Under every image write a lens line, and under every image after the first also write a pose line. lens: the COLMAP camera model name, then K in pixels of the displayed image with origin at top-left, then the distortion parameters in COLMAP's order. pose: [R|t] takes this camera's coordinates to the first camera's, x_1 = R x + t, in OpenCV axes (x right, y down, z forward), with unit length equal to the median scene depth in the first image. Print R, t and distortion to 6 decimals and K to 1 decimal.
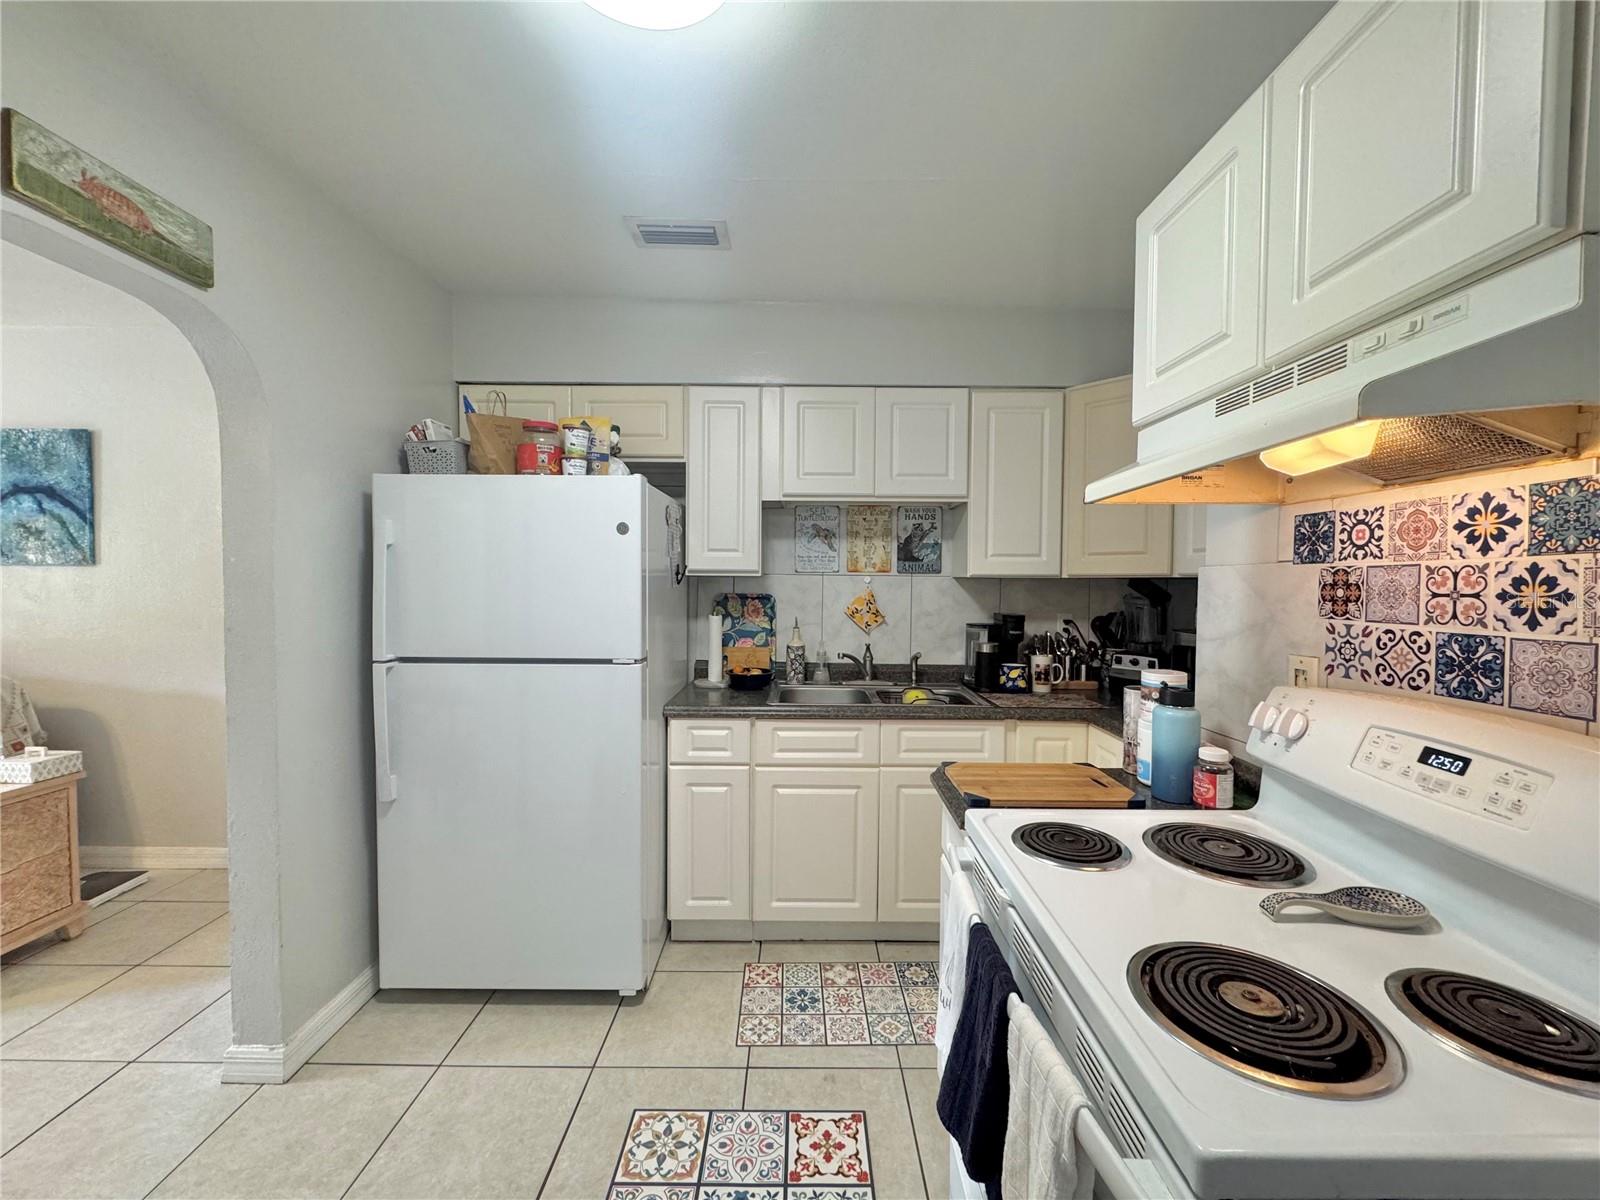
lens RADIAL K [[636.6, 0, 804.7], [0, 636.6, 600.1], [0, 0, 1]] dist [-0.007068, 0.000695]
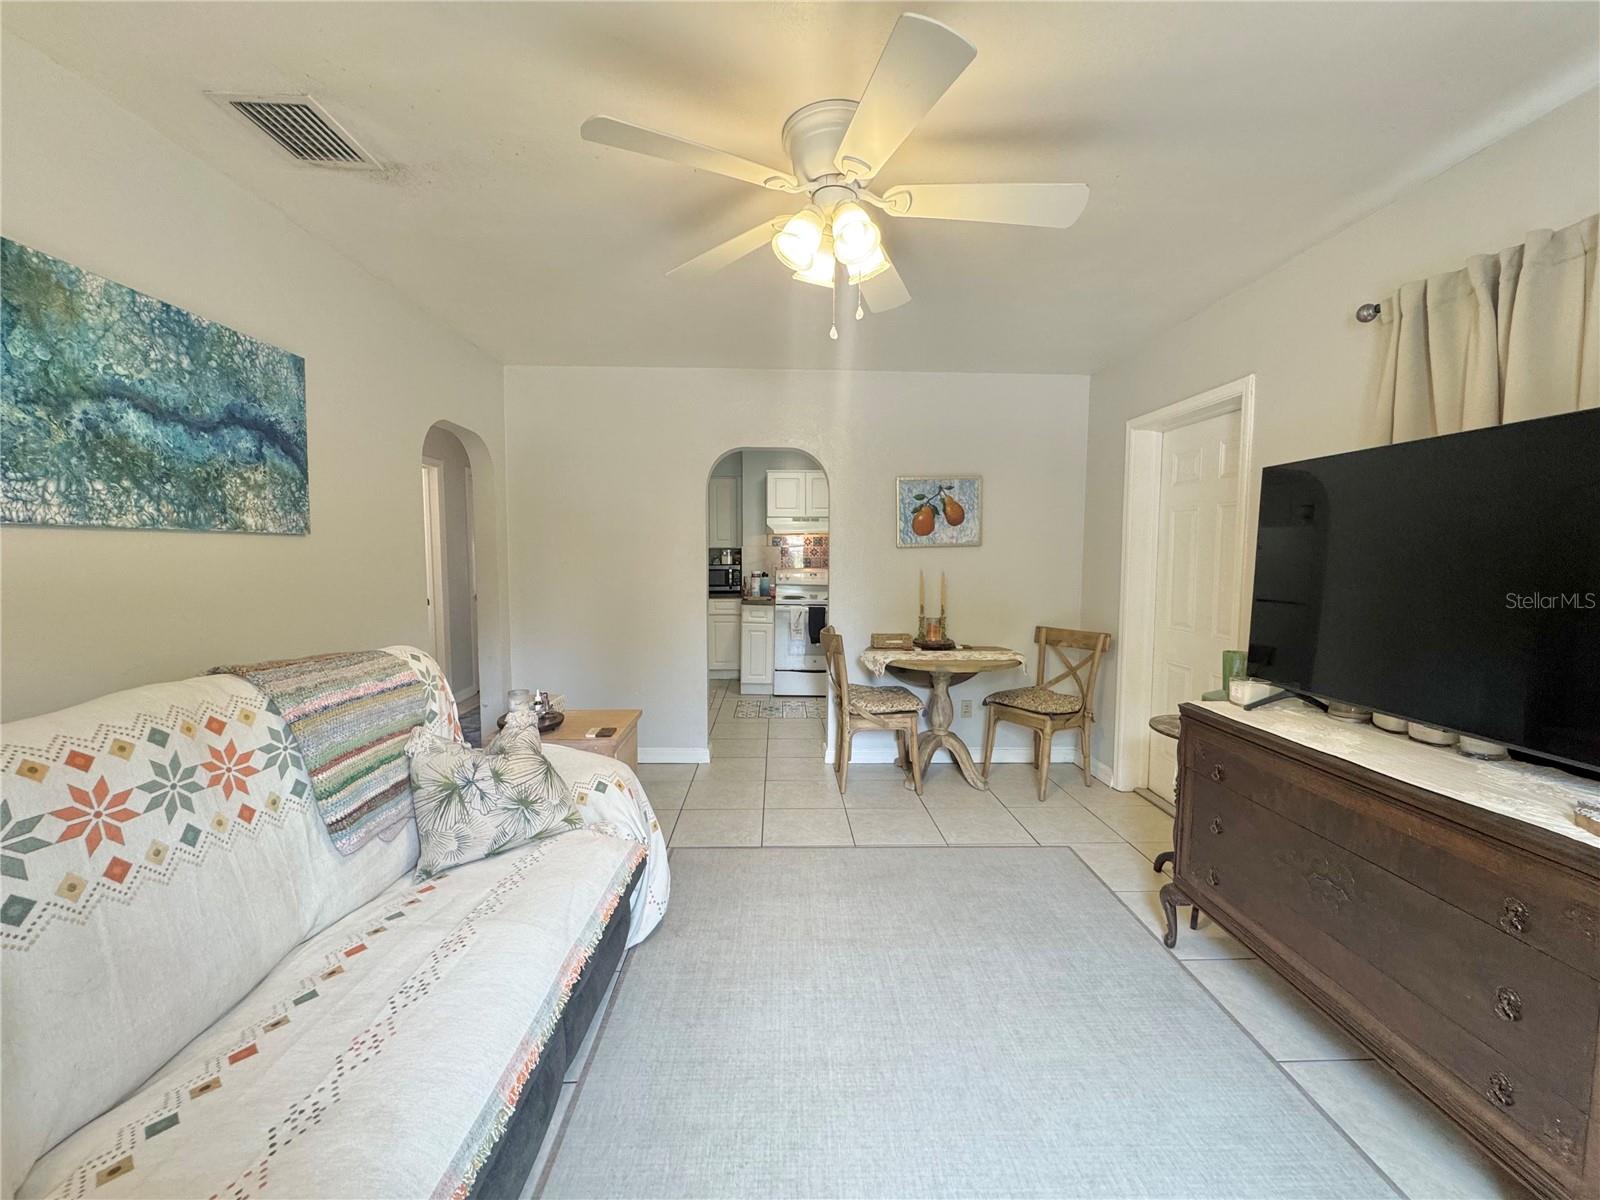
lens RADIAL K [[636.6, 0, 801.3], [0, 636.6, 606.1], [0, 0, 1]] dist [-0.007068, 0.000695]
pose [[-0.029491, -0.093115, 0.995219, -2.565860], [0.027623, 0.995195, 0.093931, -0.032409], [-0.999183, 0.030261, -0.026777, 0.551259]]
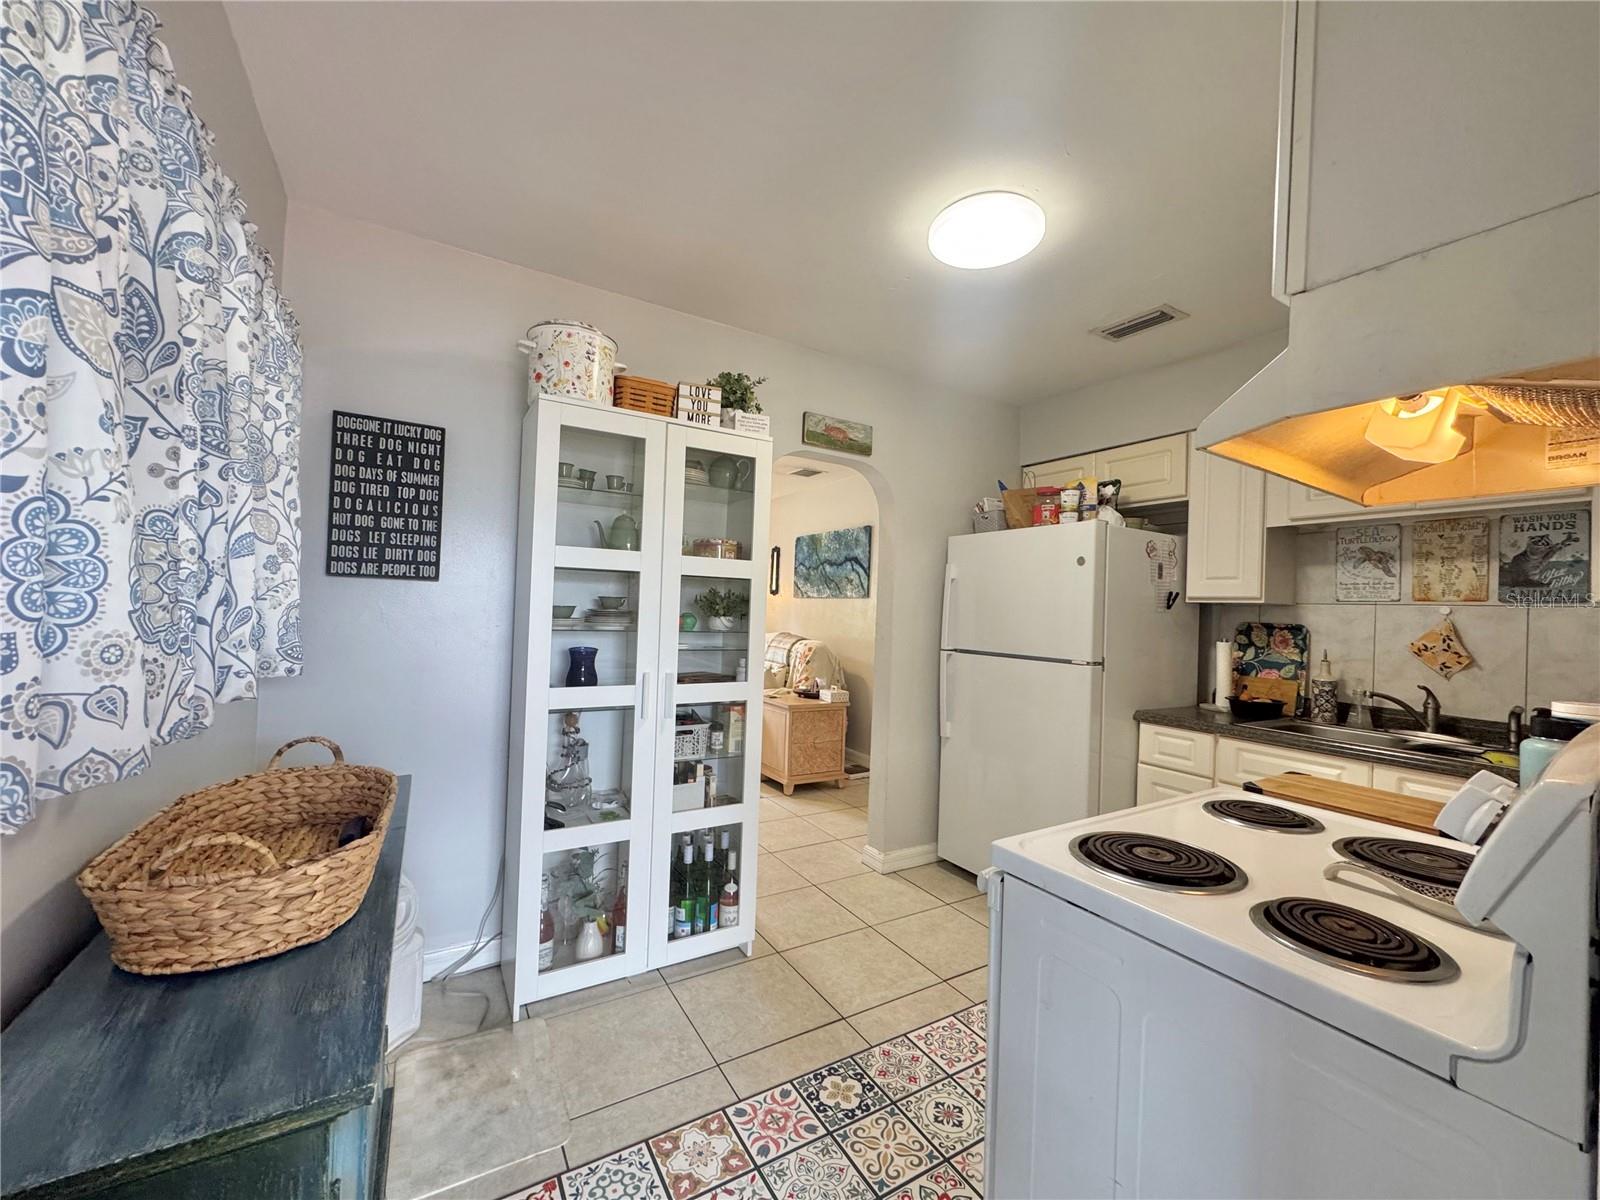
lens RADIAL K [[636.6, 0, 801.3], [0, 636.6, 603.4], [0, 0, 1]] dist [-0.007068, 0.000695]
pose [[0.508930, 0.001259, -0.860807, 0.499705], [-0.063636, 0.997318, -0.036165, 0.053645], [0.858452, 0.073183, 0.507645, -0.147341]]
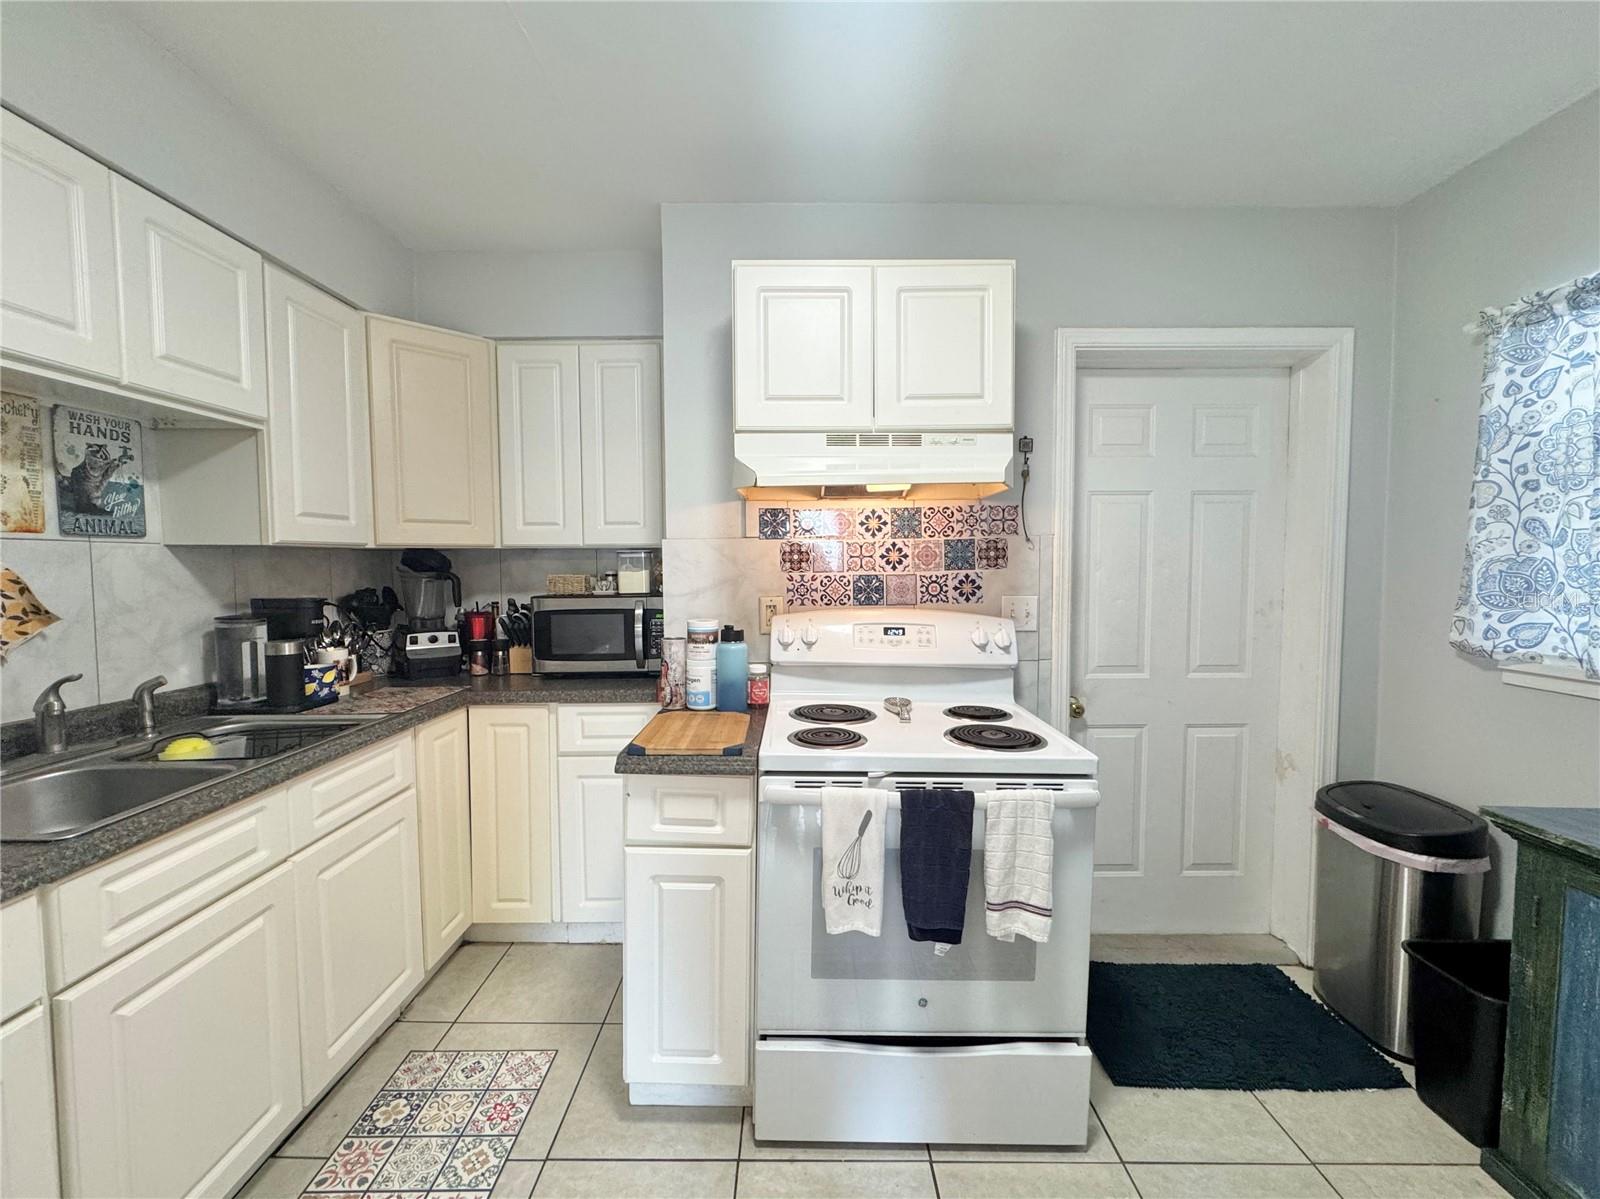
lens RADIAL K [[636.6, 0, 802.3], [0, 636.6, 599.3], [0, 0, 1]] dist [-0.007068, 0.000695]
pose [[0.004280, -0.067182, 0.997732, -0.487841], [0.033338, 0.997196, 0.067003, -0.006338], [-0.999435, 0.032976, 0.006508, 0.534662]]
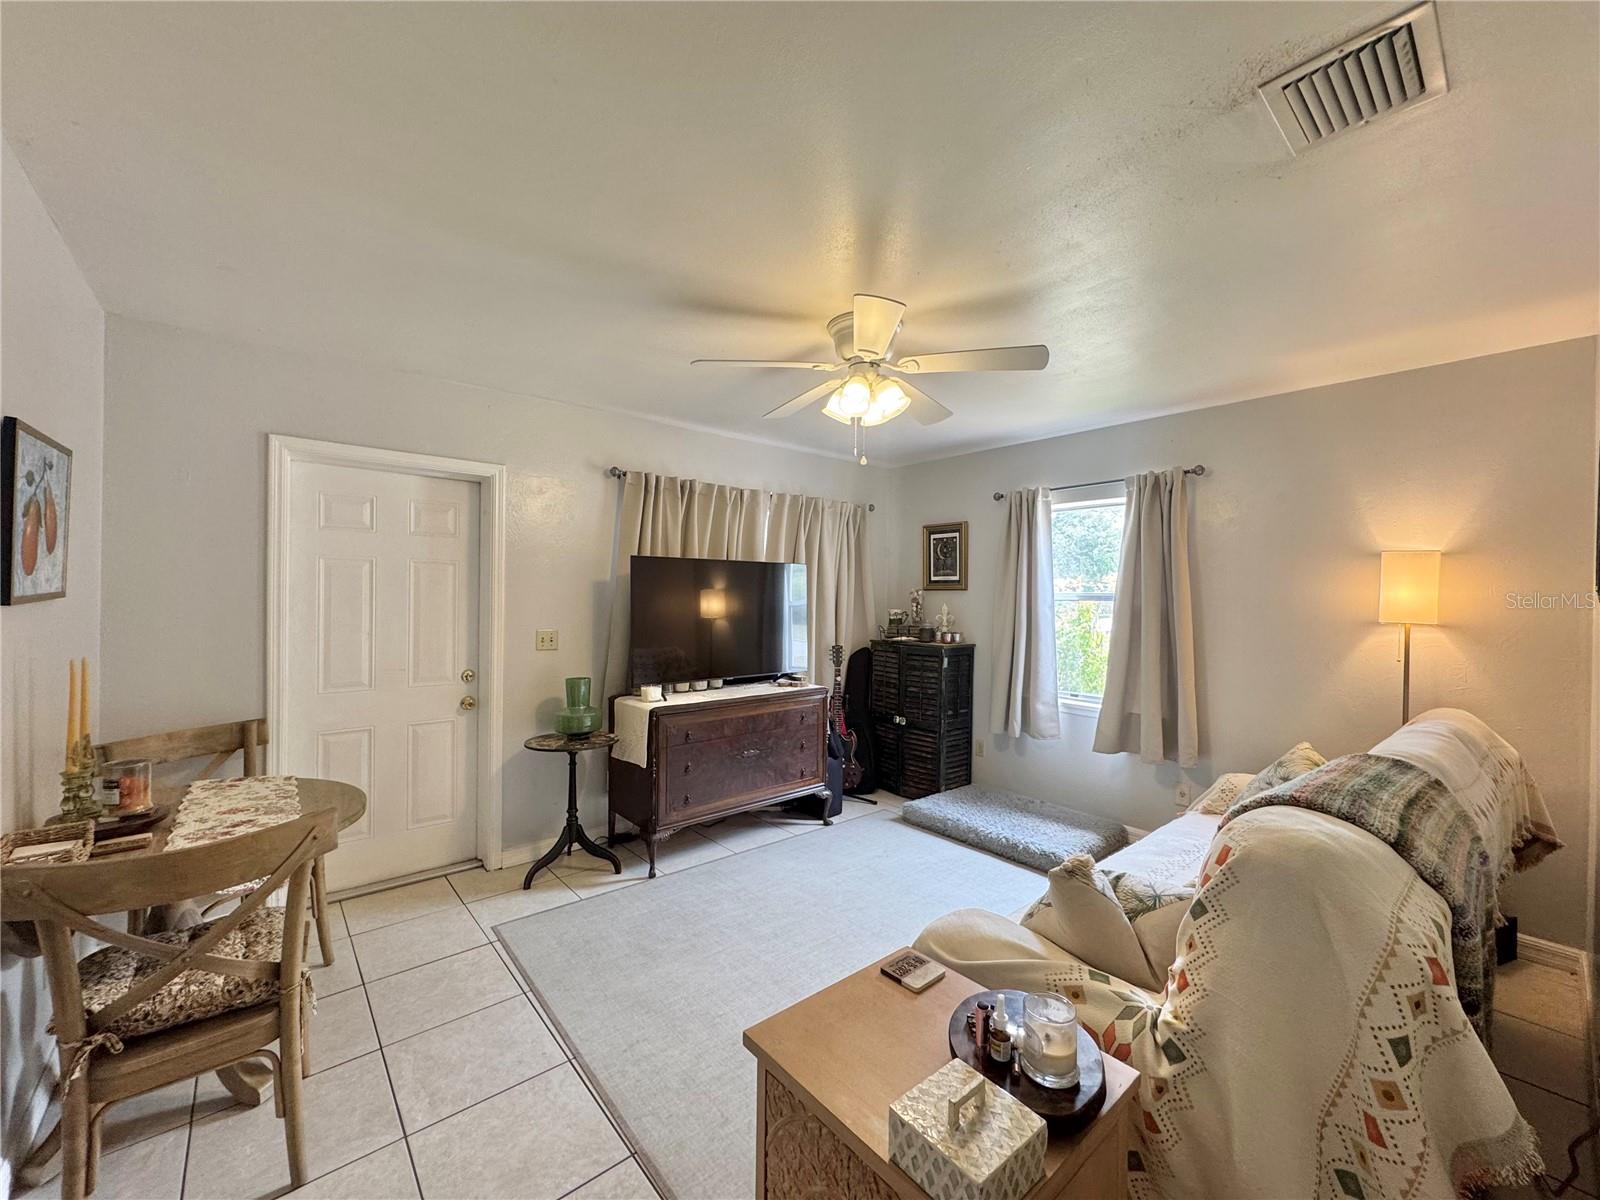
lens RADIAL K [[636.6, 0, 800.9], [0, 636.6, 596.8], [0, 0, 1]] dist [-0.007068, 0.000695]
pose [[-0.766483, -0.016645, -0.642049, -0.926068], [-0.039323, 0.999005, 0.021044, -0.078295], [0.641060, 0.041377, -0.766374, 1.285520]]
